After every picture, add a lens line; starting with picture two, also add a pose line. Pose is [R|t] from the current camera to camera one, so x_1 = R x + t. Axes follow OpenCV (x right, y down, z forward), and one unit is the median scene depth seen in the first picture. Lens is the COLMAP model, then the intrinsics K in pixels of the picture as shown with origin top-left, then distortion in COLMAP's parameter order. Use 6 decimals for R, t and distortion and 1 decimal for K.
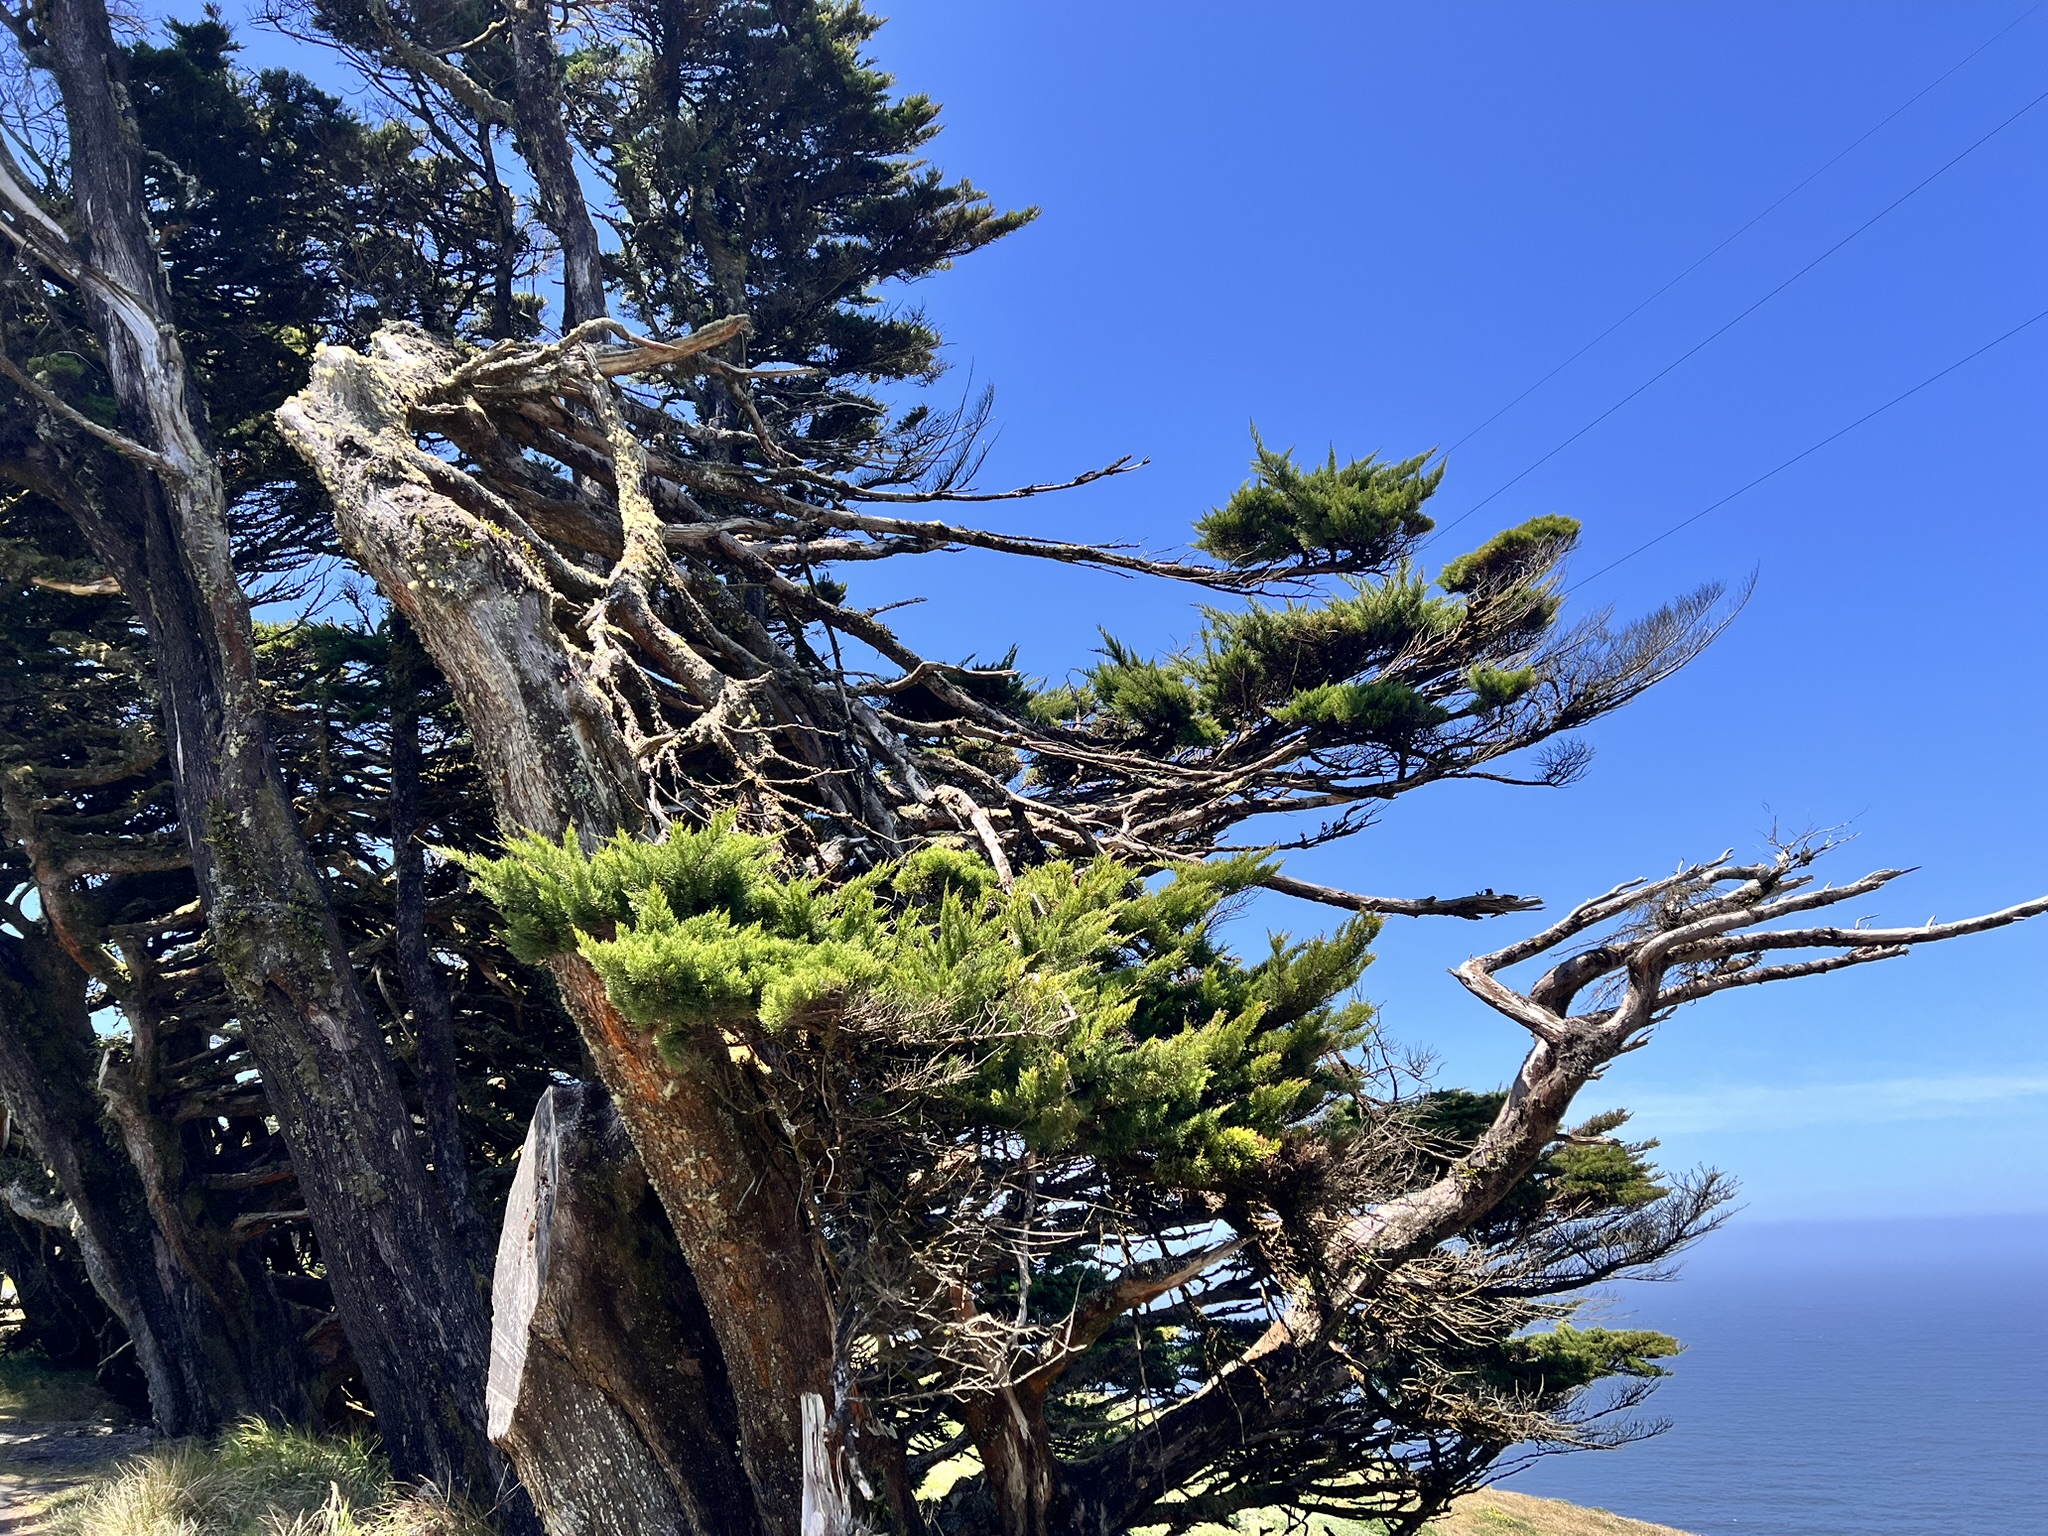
lens RADIAL K [[1583.4, 0, 1033.3], [0, 1583.4, 781.9], [0, 0, 1]] dist [0.039944, -0.004447]
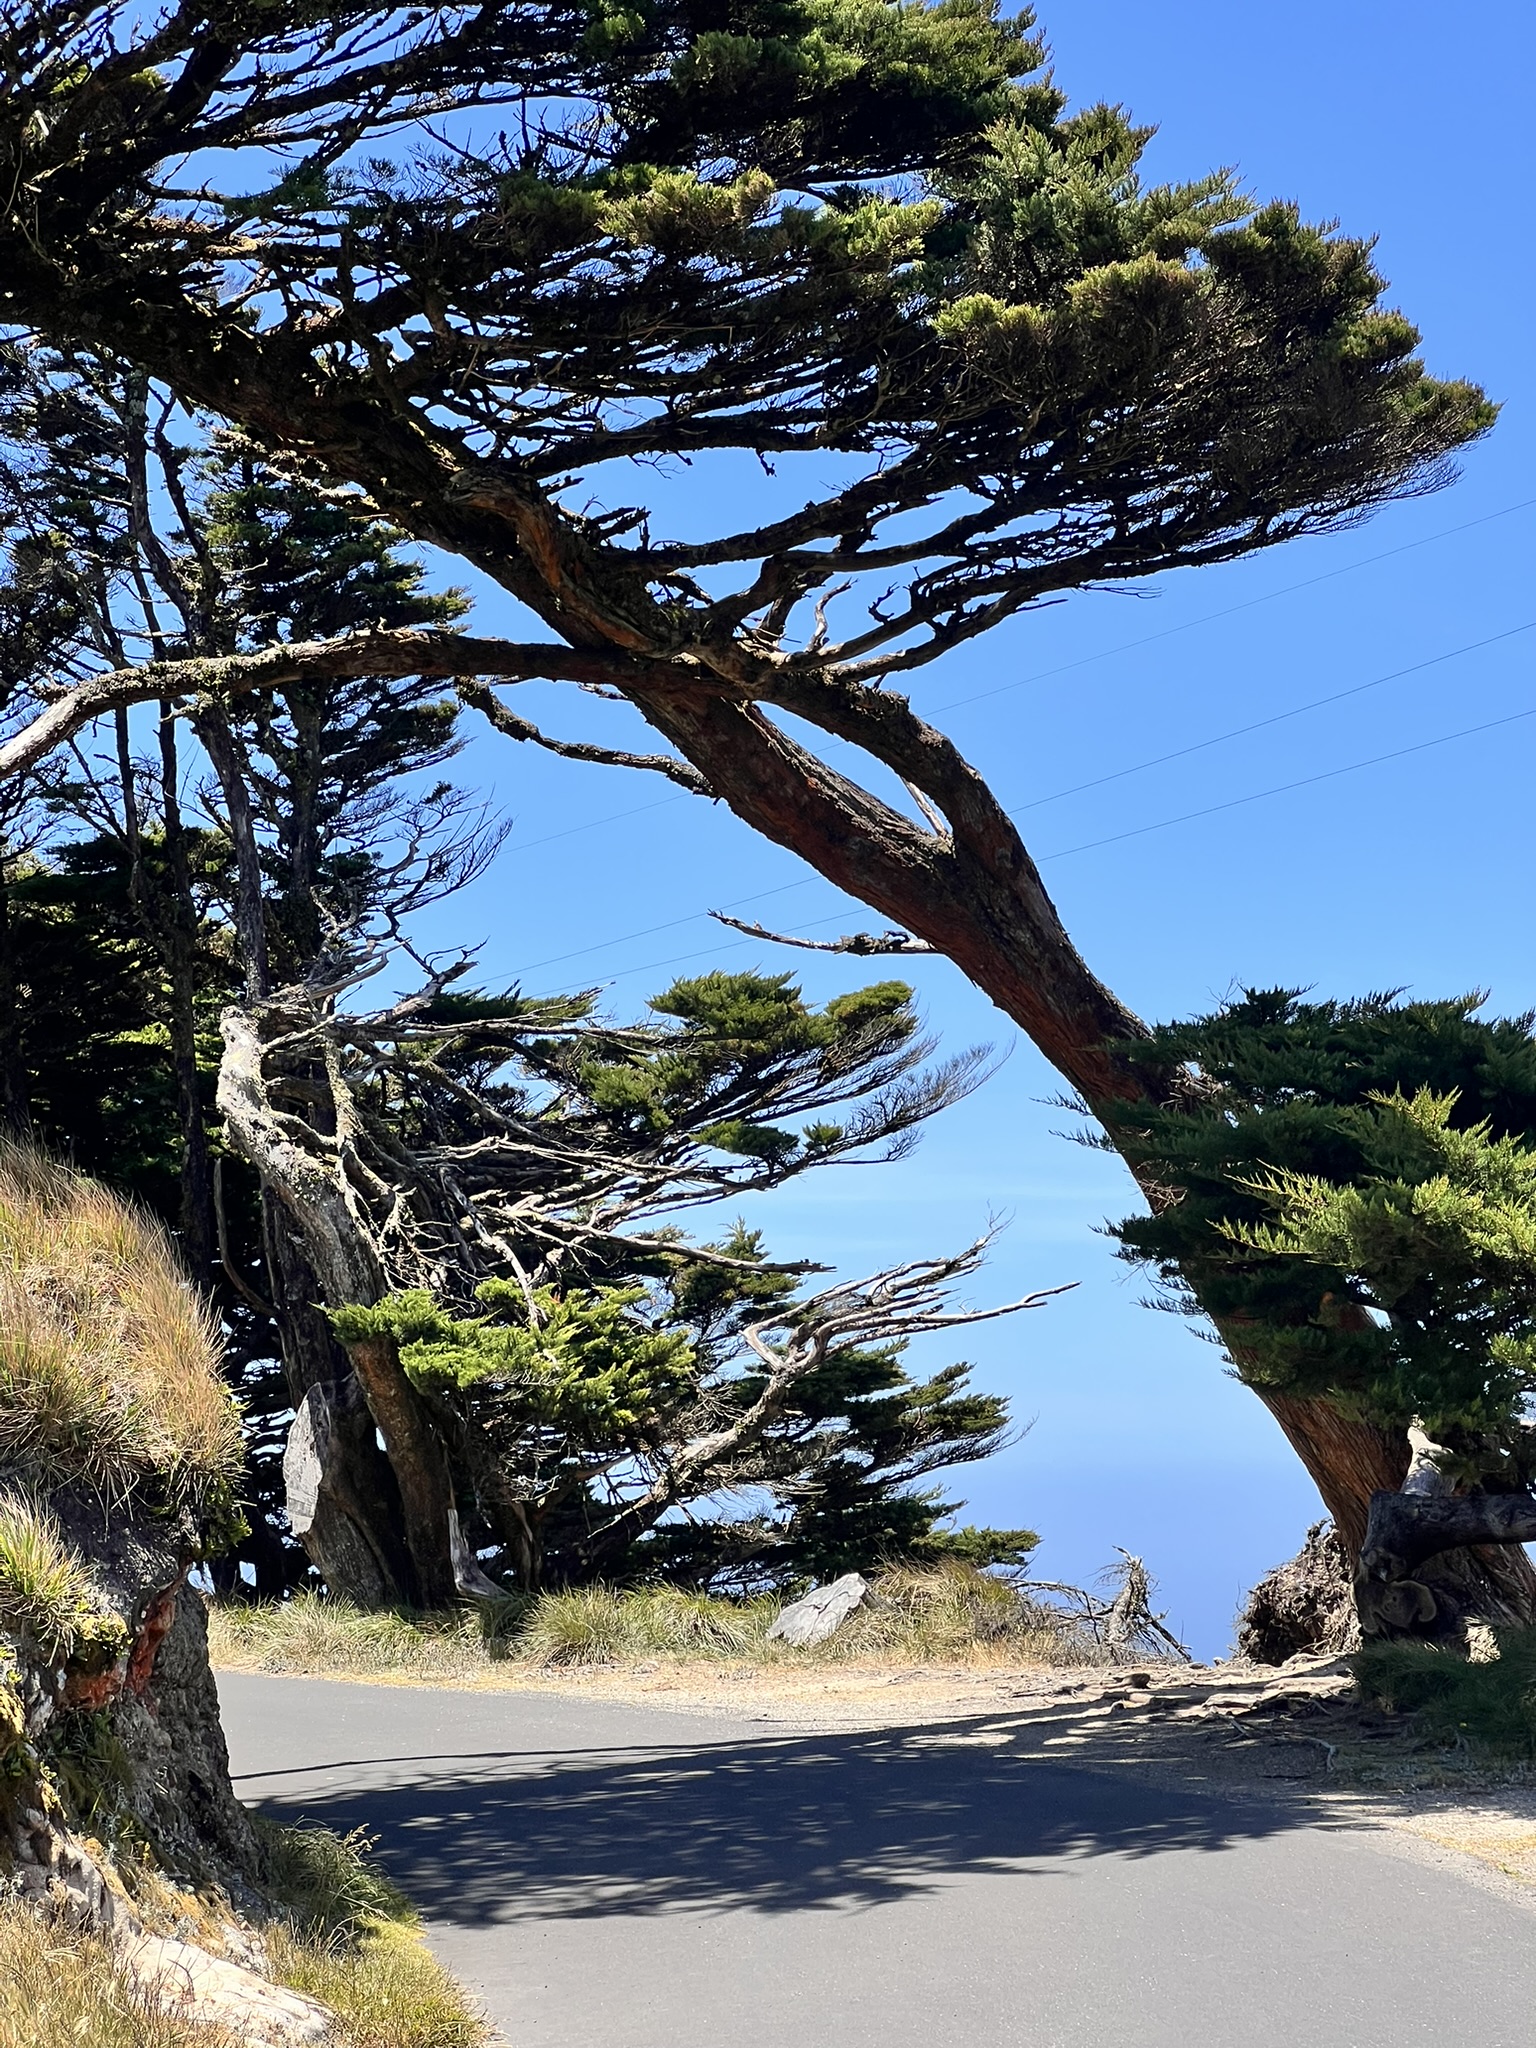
lens RADIAL K [[4632.7, 0, 767.8], [0, 4632.7, 1023.8], [0, 0, 1]] dist [0.156208, 0.000000]
pose [[0.997658, 0.019197, 0.065654, -0.121227], [-0.030831, 0.982985, 0.181079, -1.555818], [-0.061060, -0.182679, 0.981275, -5.520985]]
